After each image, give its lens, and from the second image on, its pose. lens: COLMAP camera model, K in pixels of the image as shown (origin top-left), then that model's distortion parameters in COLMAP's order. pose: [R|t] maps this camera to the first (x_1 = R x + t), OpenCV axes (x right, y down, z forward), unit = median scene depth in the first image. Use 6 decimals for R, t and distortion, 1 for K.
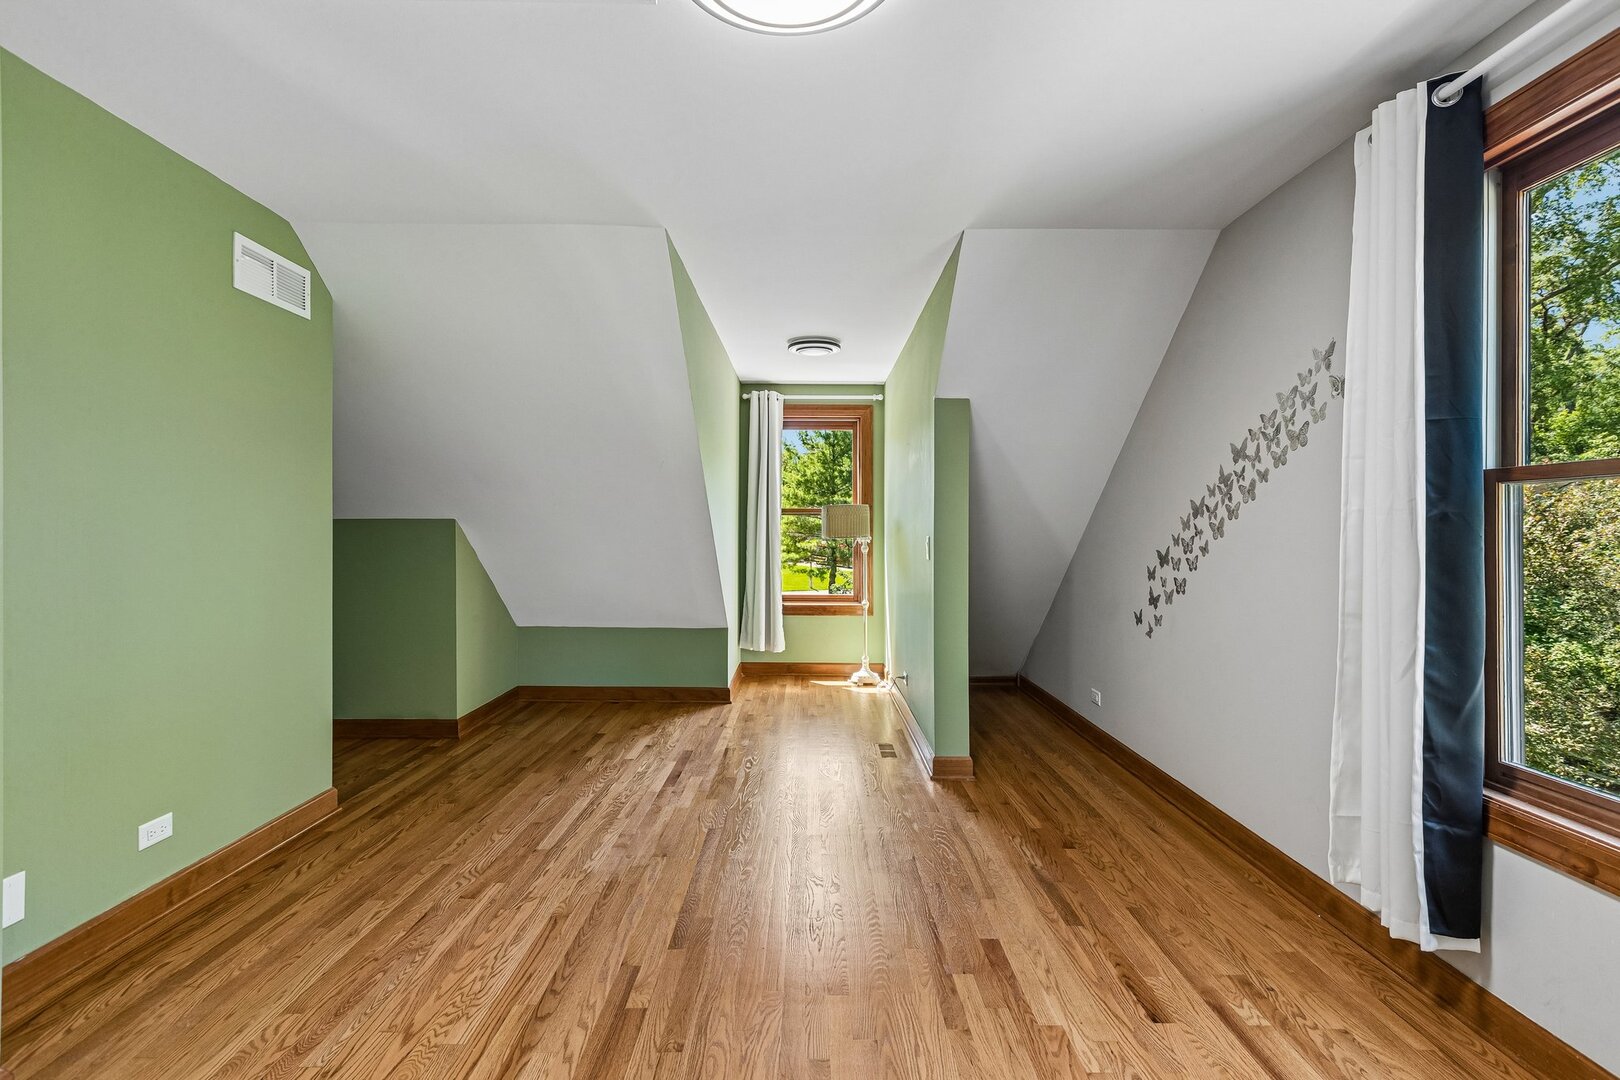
lens RADIAL K [[727.3, 0, 810.0], [0, 727.3, 540.0], [0, 0, 1]] dist [-0.000445, 0.000092]
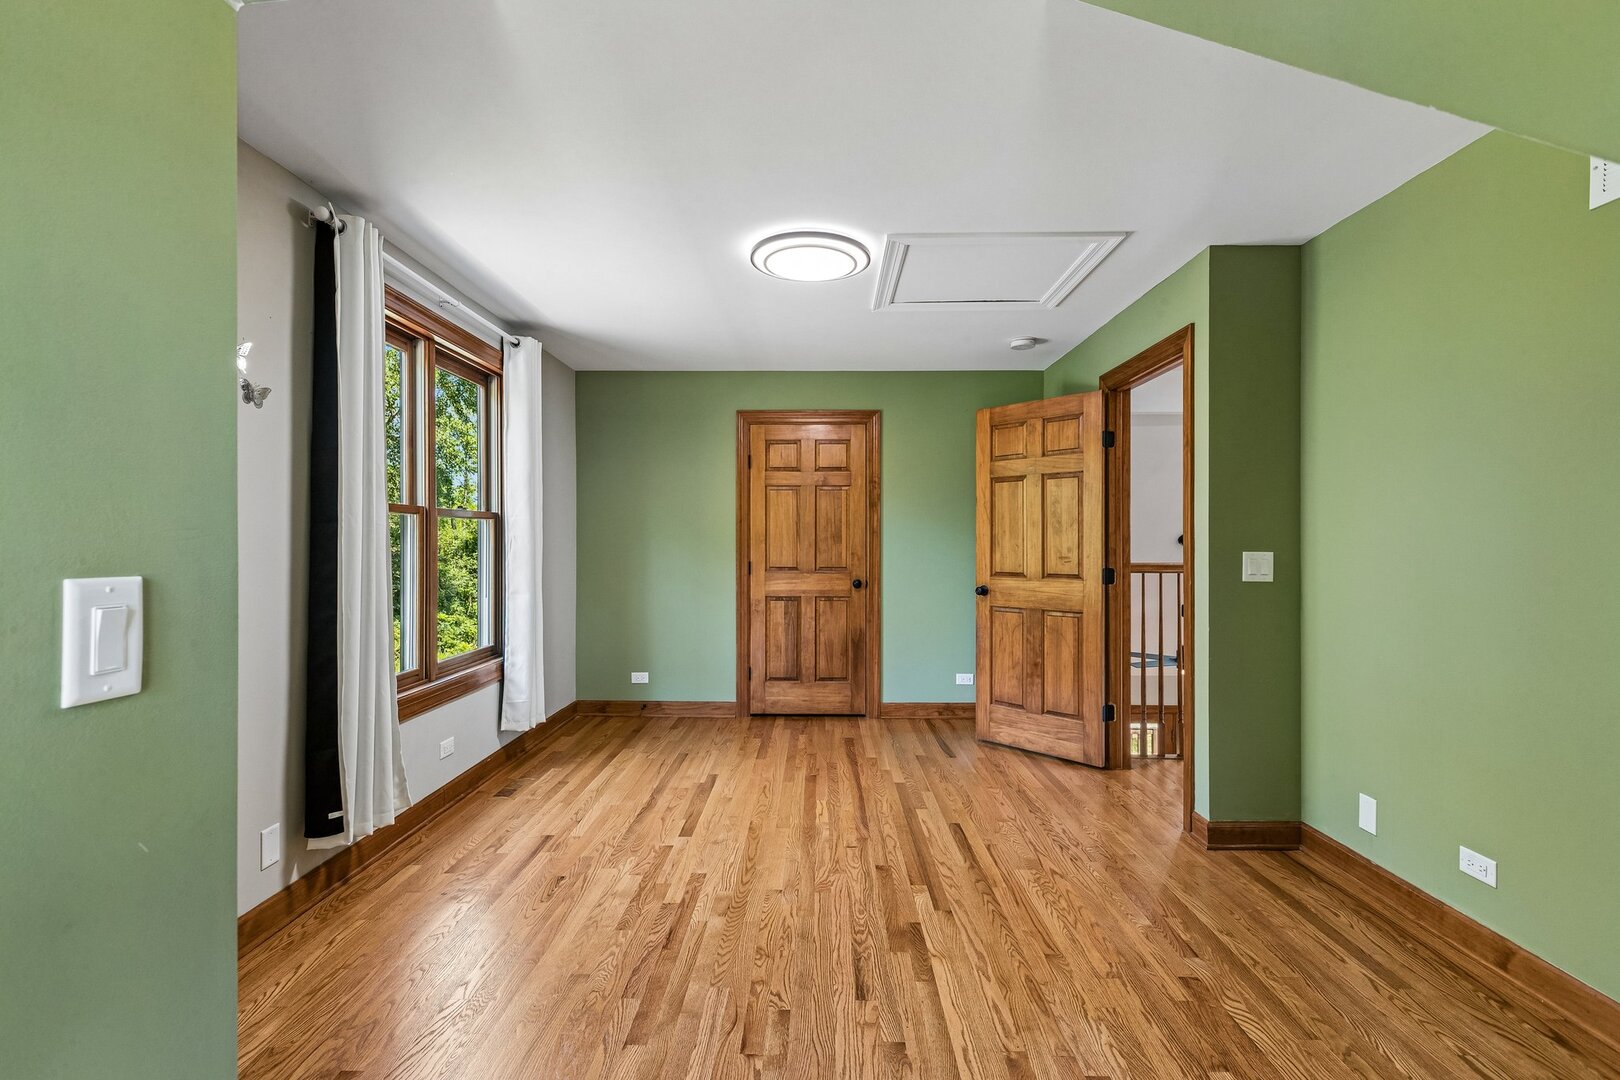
lens RADIAL K [[727.3, 0, 810.0], [0, 727.3, 540.0], [0, 0, 1]] dist [-0.000445, 0.000092]
pose [[-0.999819, -0.005896, 0.018080, -0.045959], [-0.005742, 0.999947, 0.008577, -0.034006], [-0.018130, 0.008471, -0.999800, 2.226532]]
